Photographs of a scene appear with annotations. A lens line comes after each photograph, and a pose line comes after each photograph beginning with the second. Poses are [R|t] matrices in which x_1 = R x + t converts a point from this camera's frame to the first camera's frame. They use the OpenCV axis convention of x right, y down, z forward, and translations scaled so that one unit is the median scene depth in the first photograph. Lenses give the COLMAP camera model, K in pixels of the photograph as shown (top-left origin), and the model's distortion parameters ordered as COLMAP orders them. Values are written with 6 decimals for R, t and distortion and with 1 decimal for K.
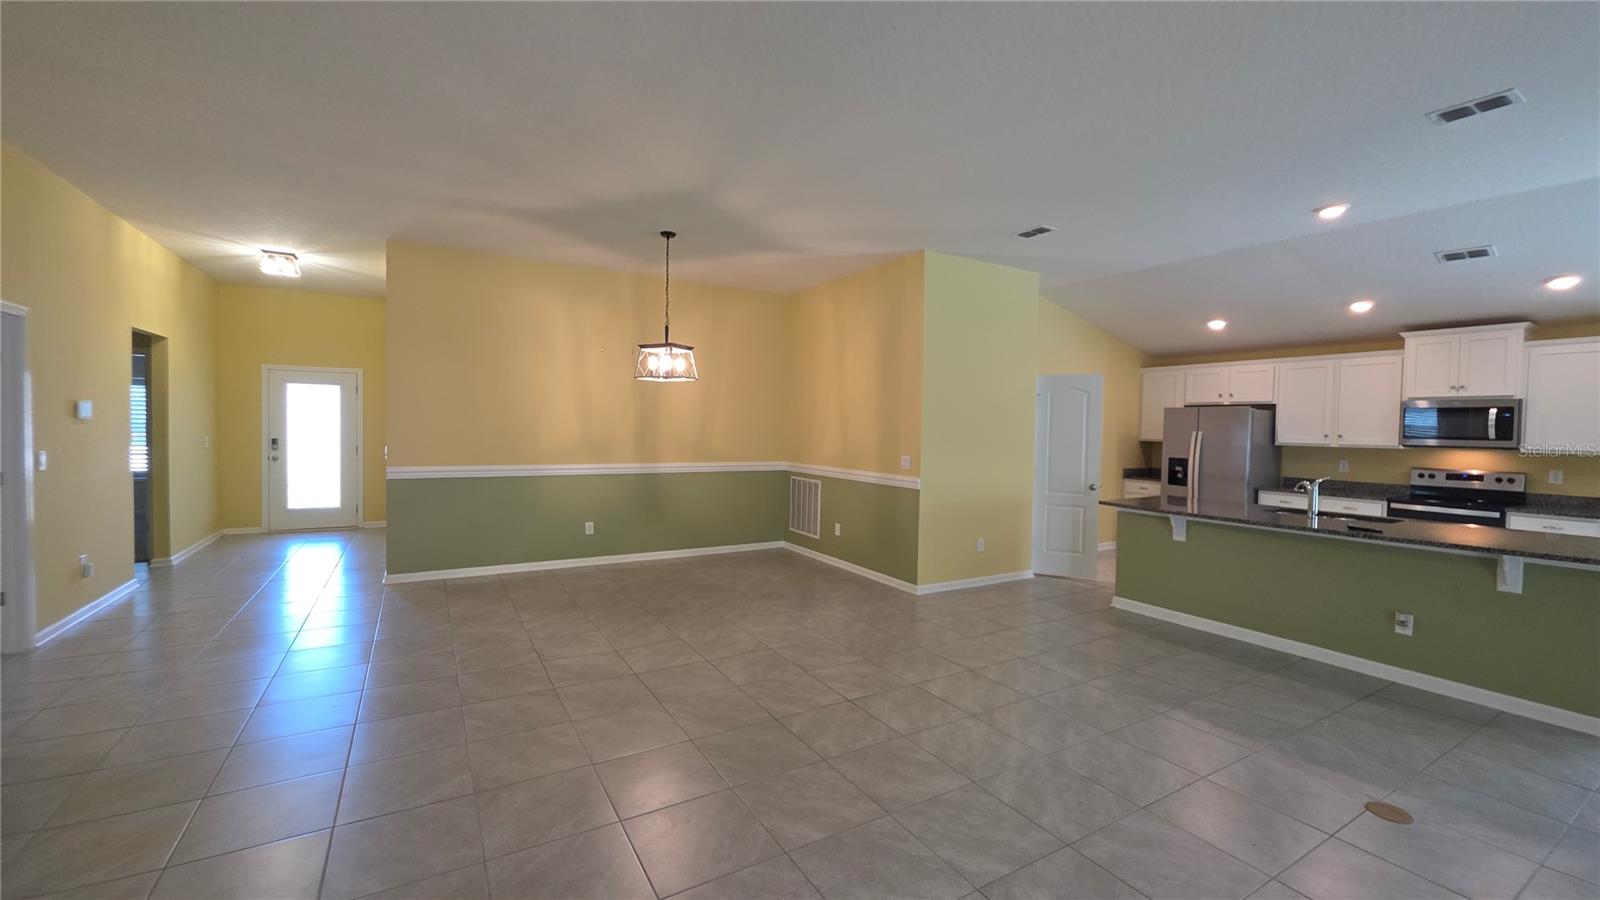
lens RADIAL K [[641.2, 0, 816.1], [0, 641.2, 441.7], [0, 0, 1]] dist [0.001592, -0.002878]
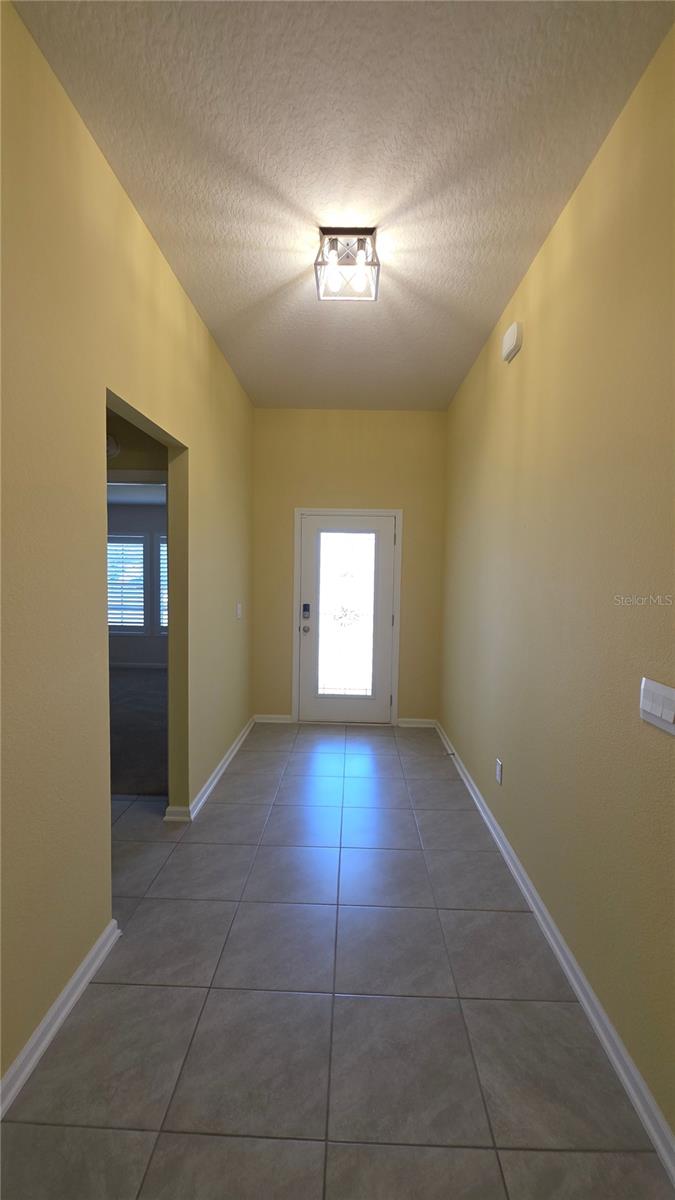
lens RADIAL K [[480.9, 0, 343.8], [0, 480.9, 601.0], [0, 0, 1]] dist [0.001592, -0.002878]
pose [[0.840768, 0.040841, -0.539852, -0.493199], [-0.020181, 0.998822, 0.044133, -0.035235], [0.541019, -0.026211, 0.840602, 0.536075]]
